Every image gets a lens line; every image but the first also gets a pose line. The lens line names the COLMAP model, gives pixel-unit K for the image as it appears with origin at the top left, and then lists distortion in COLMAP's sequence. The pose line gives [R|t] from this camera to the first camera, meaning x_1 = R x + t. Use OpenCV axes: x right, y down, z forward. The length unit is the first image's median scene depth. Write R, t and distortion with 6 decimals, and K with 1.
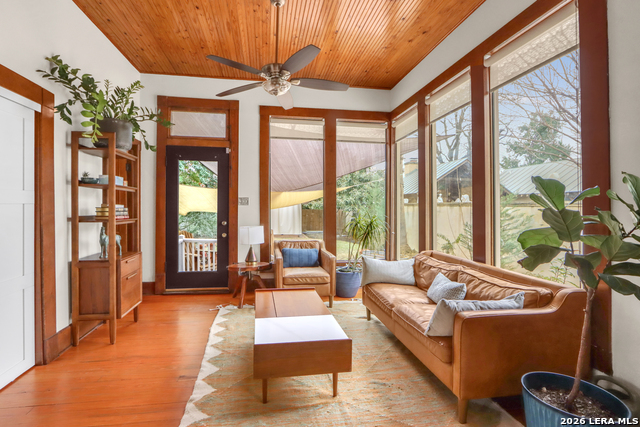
lens RADIAL K [[309.5, 0, 301.0], [0, 309.5, 211.4], [0, 0, 1]] dist [-0.024861, 0.001071]
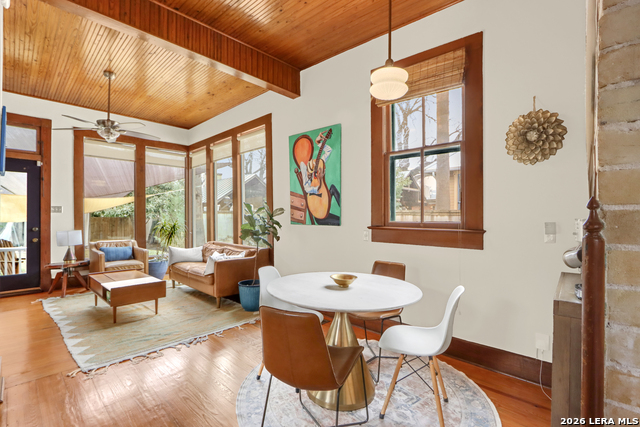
lens RADIAL K [[309.5, 0, 301.0], [0, 309.5, 211.4], [0, 0, 1]] dist [-0.024861, 0.001071]
pose [[0.814027, 0.001611, 0.580825, -0.109133], [0.011580, 0.999752, -0.019002, 0.006146], [-0.580712, 0.022194, 0.813807, -0.443304]]
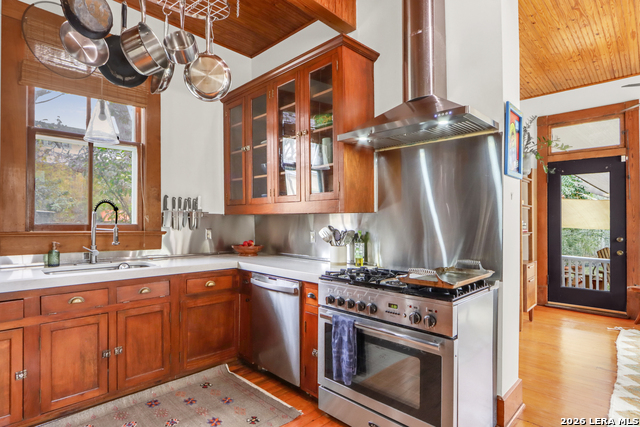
lens RADIAL K [[335.3, 0, 316.4], [0, 335.3, 219.4], [0, 0, 1]] dist [-0.025280, 0.000710]
pose [[0.604561, -0.010285, -0.796492, -0.021972], [-0.008552, 0.999775, -0.019402, 0.005311], [0.796513, 0.018542, 0.604337, -0.289956]]
